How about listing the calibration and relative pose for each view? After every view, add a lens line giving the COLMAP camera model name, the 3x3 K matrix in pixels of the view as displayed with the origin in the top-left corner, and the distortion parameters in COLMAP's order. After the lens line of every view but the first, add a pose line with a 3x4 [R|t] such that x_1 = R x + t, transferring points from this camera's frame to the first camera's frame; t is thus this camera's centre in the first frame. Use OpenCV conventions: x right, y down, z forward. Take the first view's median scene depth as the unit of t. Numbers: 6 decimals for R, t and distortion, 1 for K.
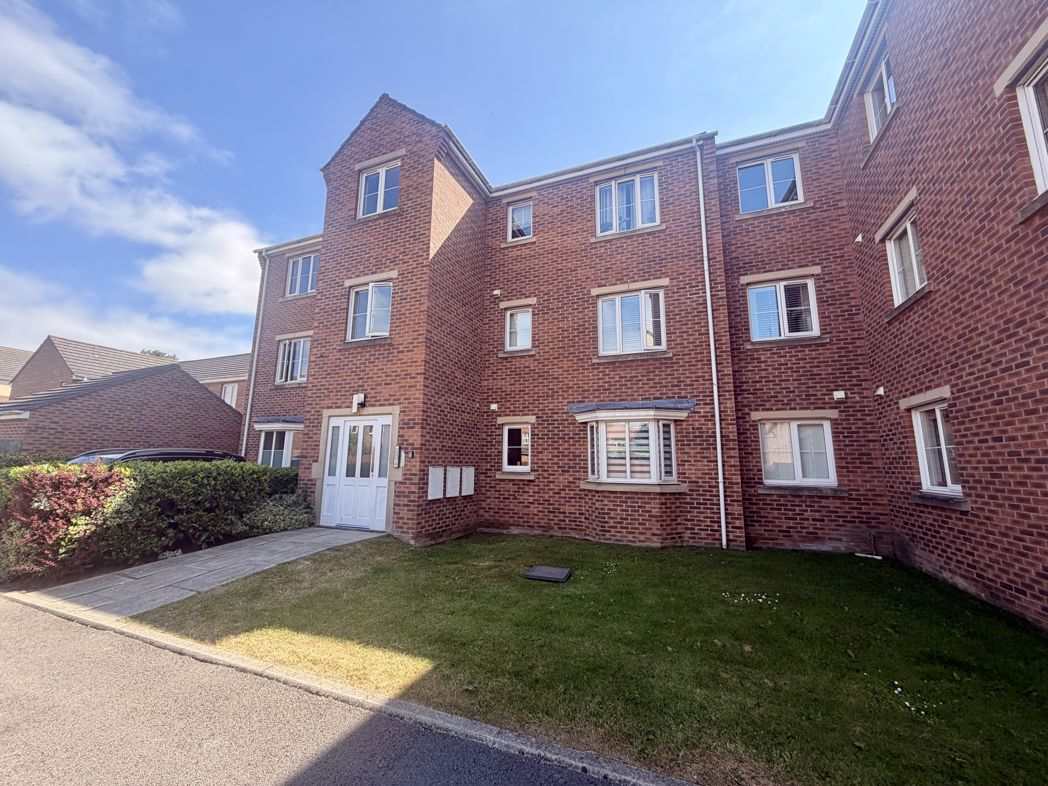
lens RADIAL K [[418.8, 0, 519.5], [0, 418.8, 390.2], [0, 0, 1]] dist [0.000988, -0.000179]
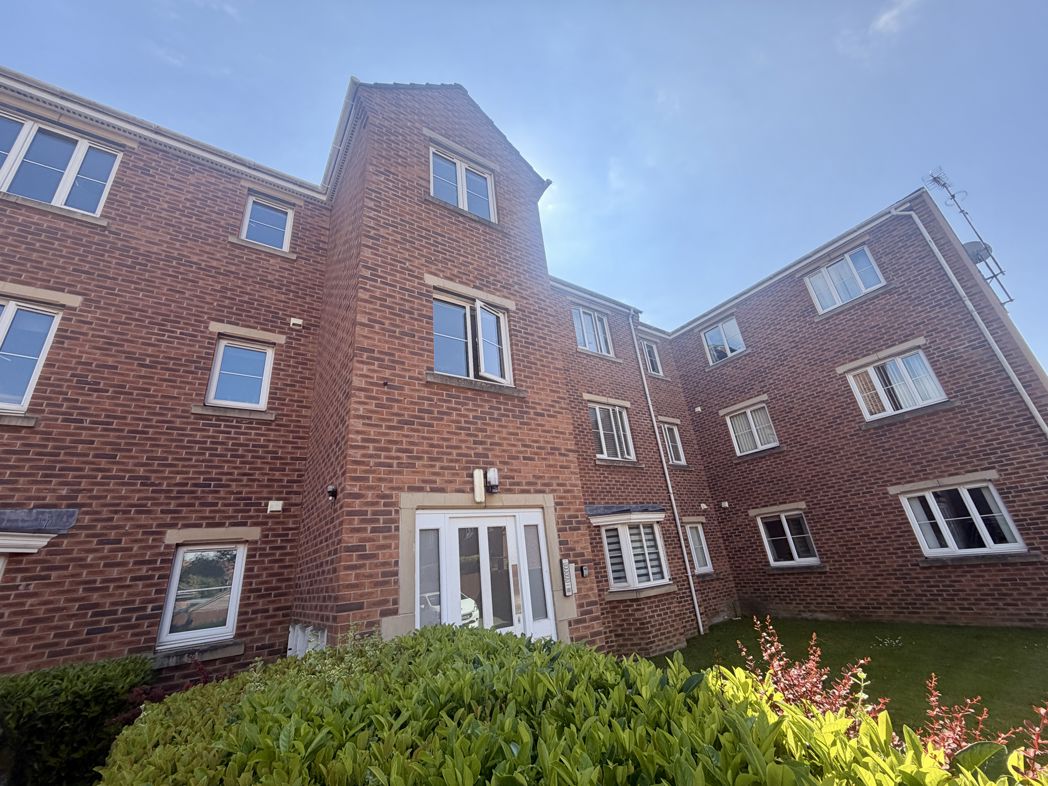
lens RADIAL K [[418.8, 0, 519.5], [0, 418.8, 390.2], [0, 0, 1]] dist [0.000988, -0.000179]
pose [[0.546349, 0.264298, 0.794764, -0.869064], [-0.042671, 0.956458, -0.288735, 0.071728], [-0.836470, 0.123837, 0.533837, 0.661421]]
